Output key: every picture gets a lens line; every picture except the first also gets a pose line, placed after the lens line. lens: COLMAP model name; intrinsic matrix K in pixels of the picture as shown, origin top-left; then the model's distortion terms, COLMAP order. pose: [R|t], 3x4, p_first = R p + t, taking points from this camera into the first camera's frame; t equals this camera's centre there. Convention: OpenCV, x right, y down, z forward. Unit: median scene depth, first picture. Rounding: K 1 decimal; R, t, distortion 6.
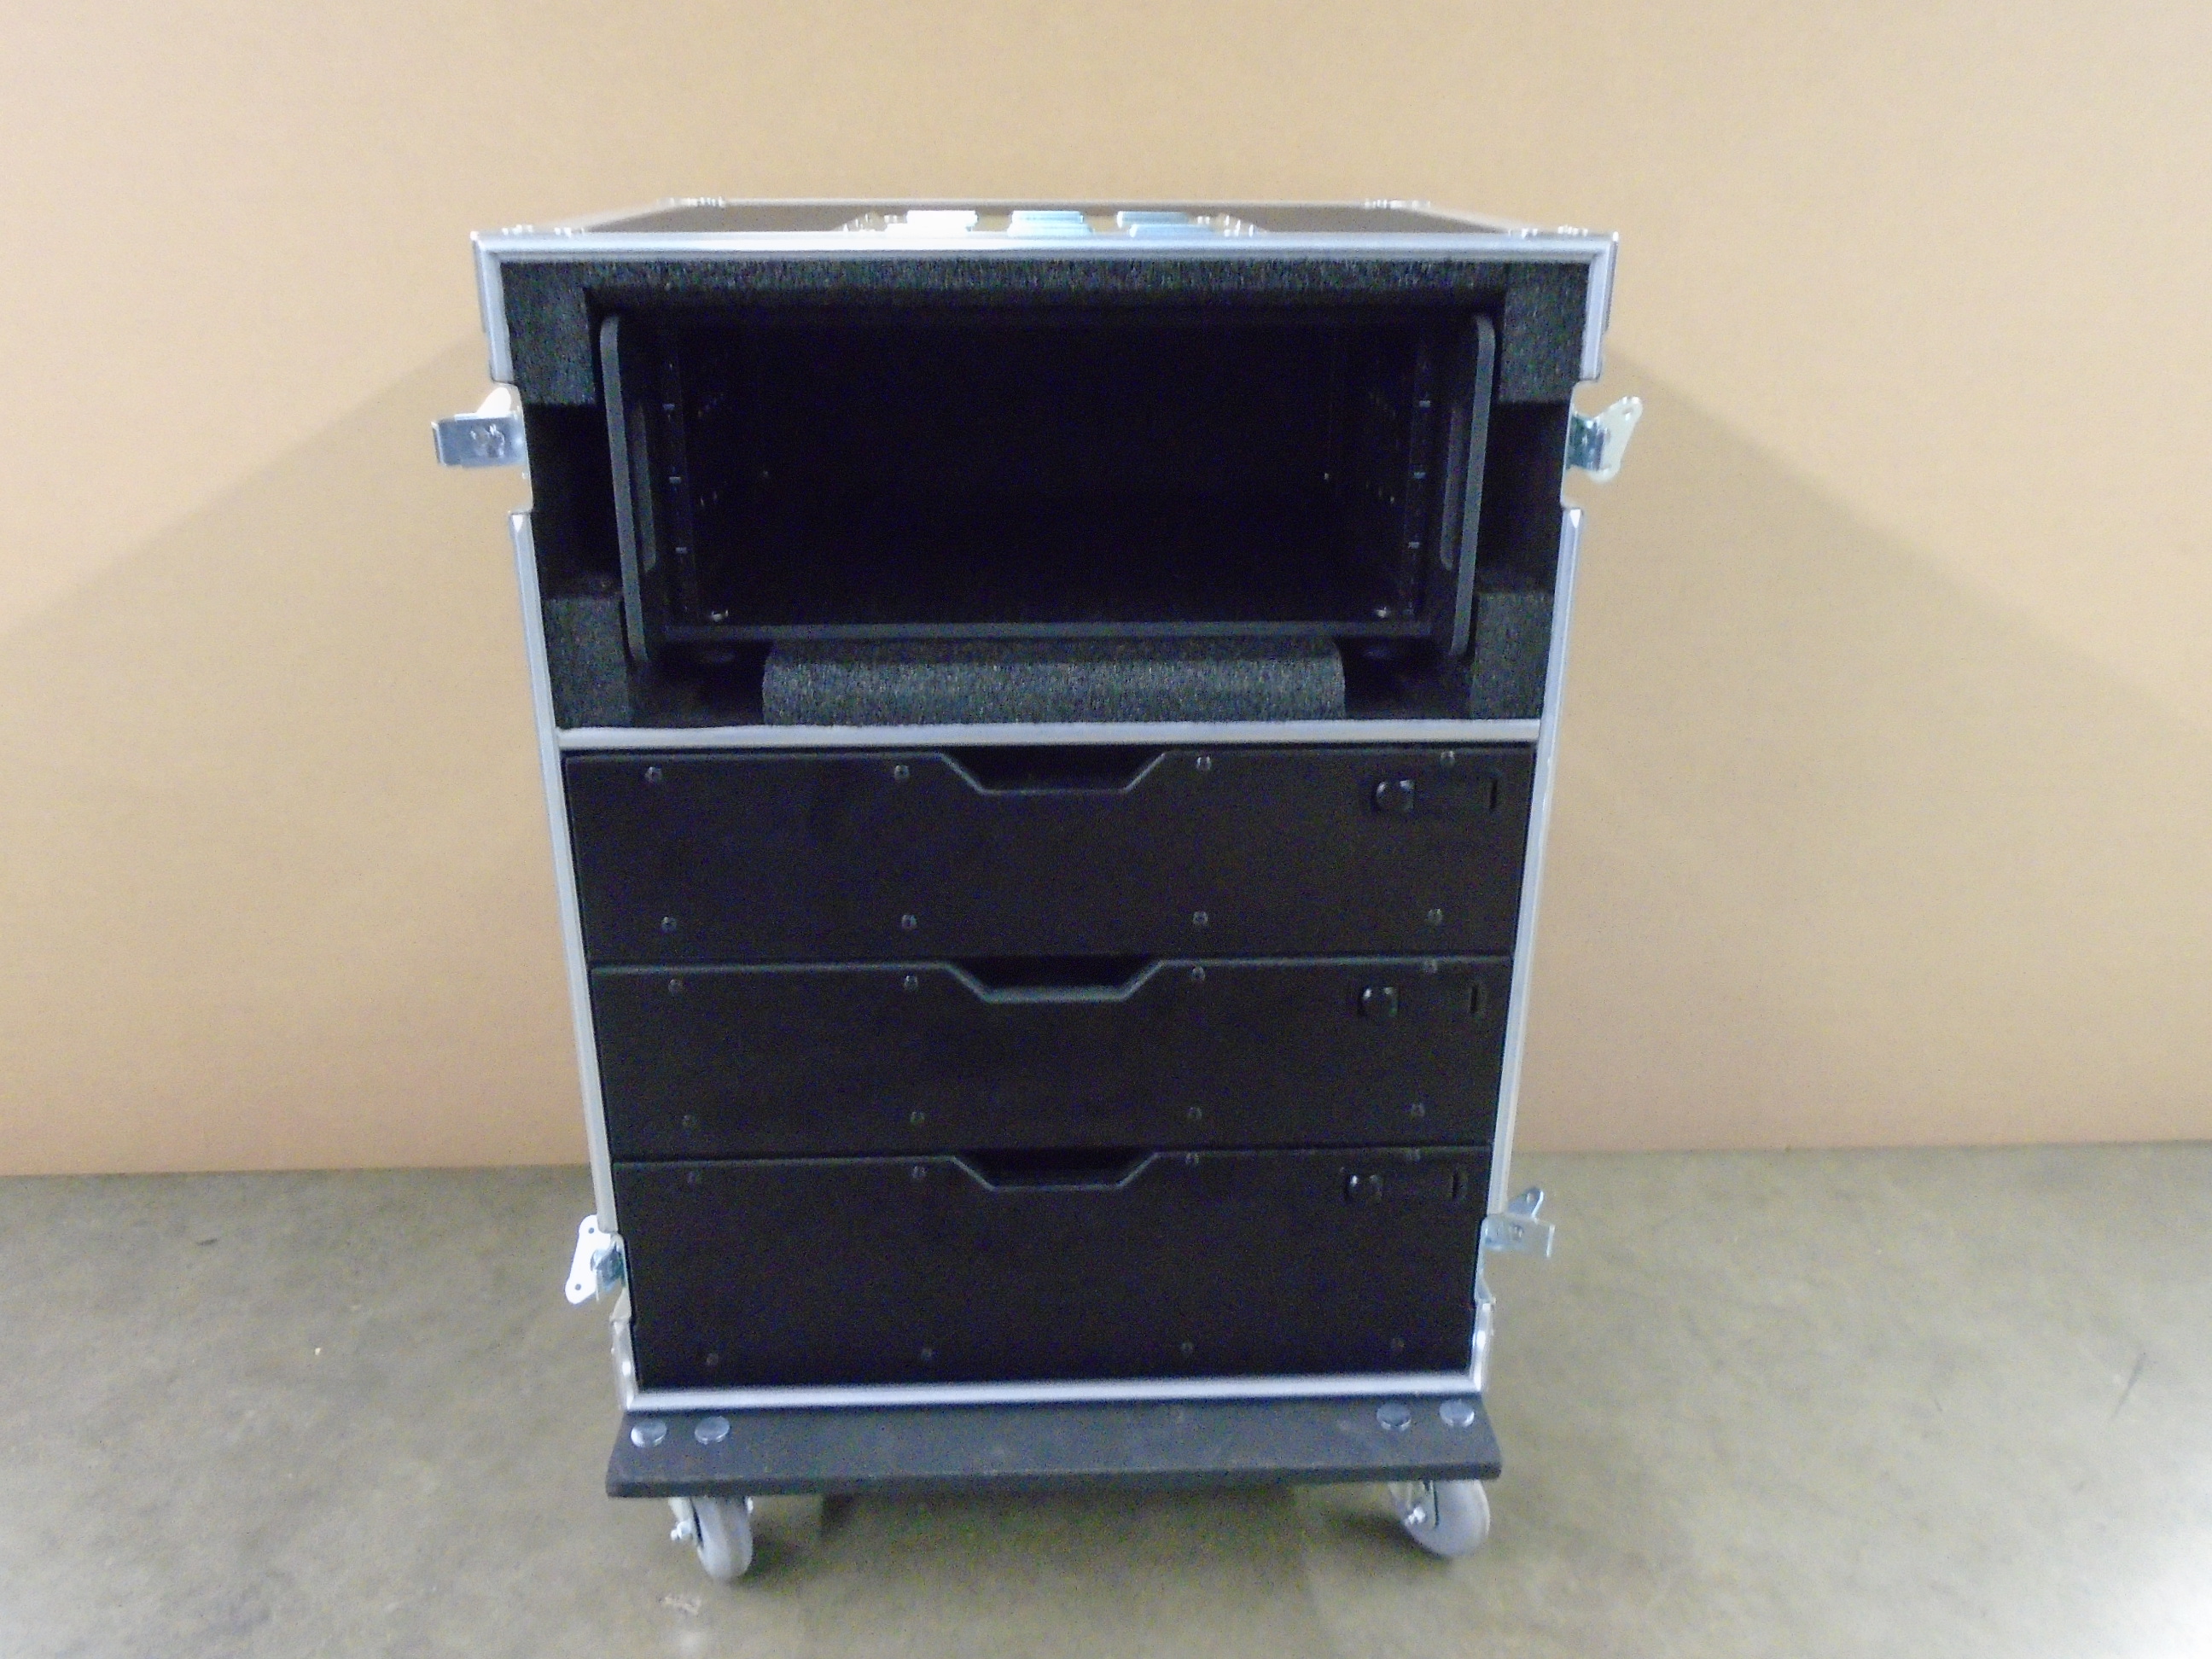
lens RADIAL K [[1692.7, 0, 1106.0], [0, 1692.7, 829.5], [0, 0, 1]] dist [-0.003913, -0.008293]
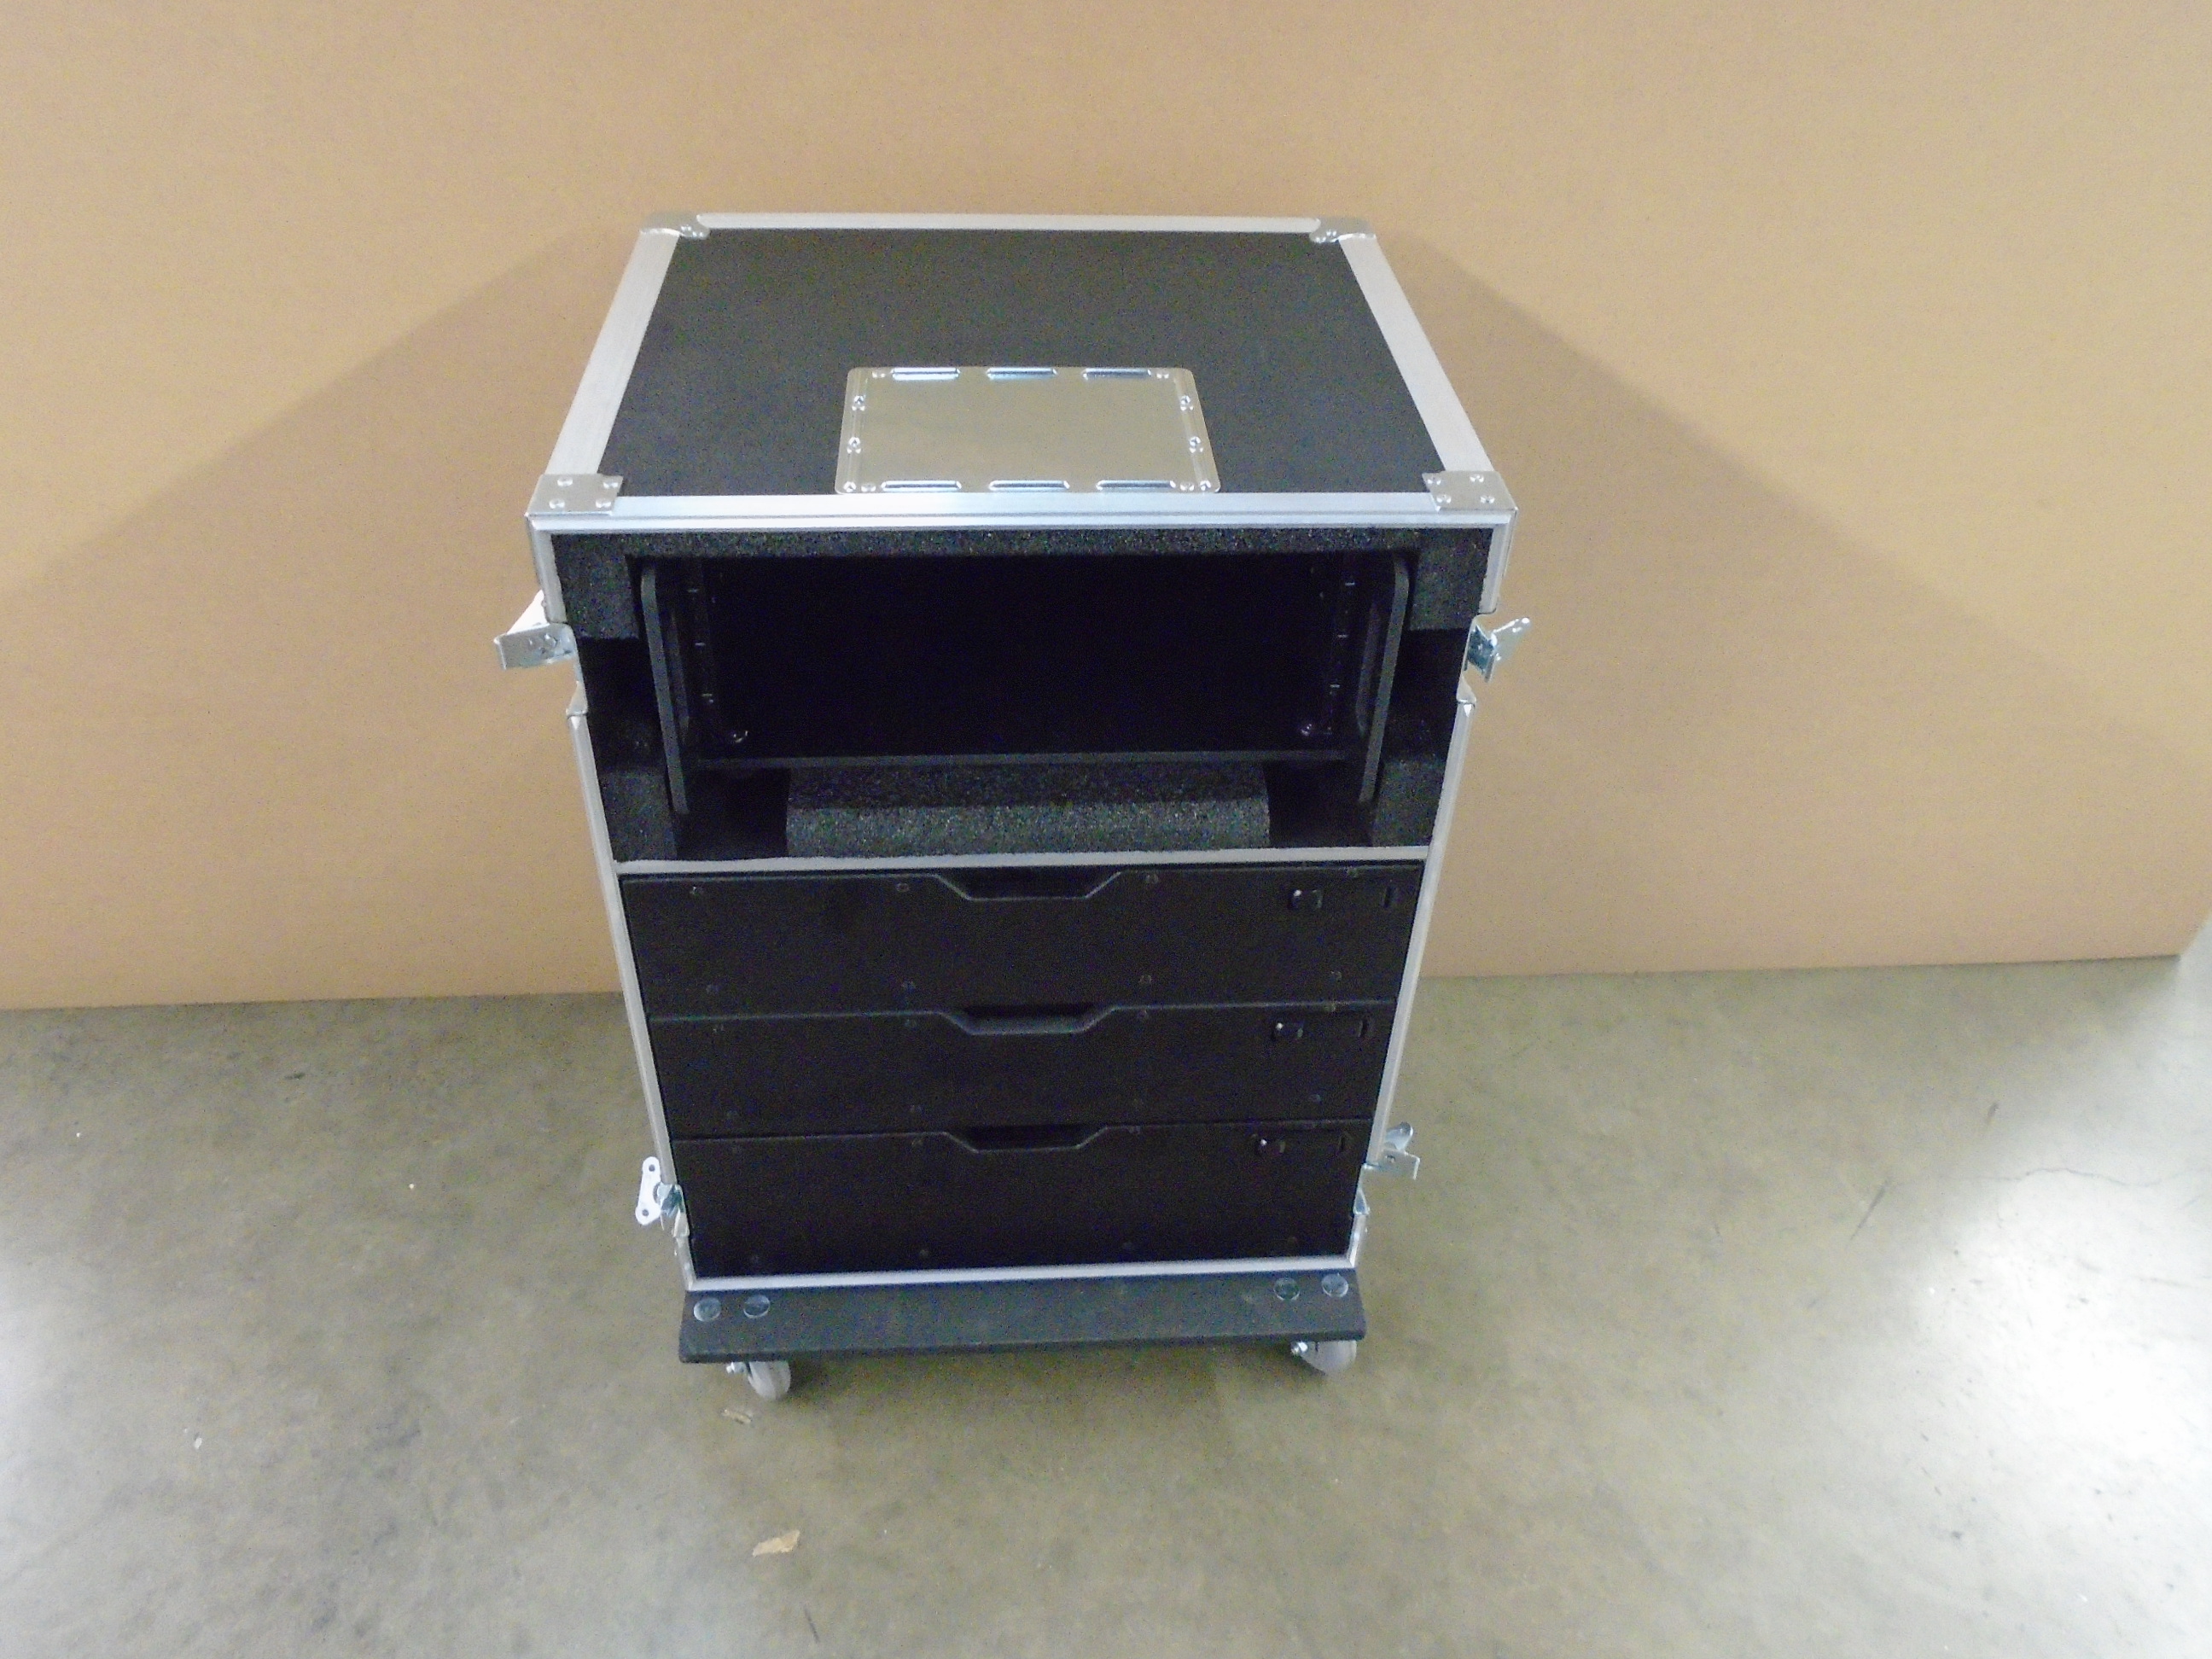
lens RADIAL K [[1621.6, 0, 1108.6], [0, 1621.6, 928.6], [0, 0, 1]] dist [-0.006263, -0.002702]
pose [[0.999258, 0.004381, 0.038273, -0.015366], [-0.015459, 0.955609, 0.294233, -0.300924], [-0.035285, -0.294607, 0.954967, -0.104525]]
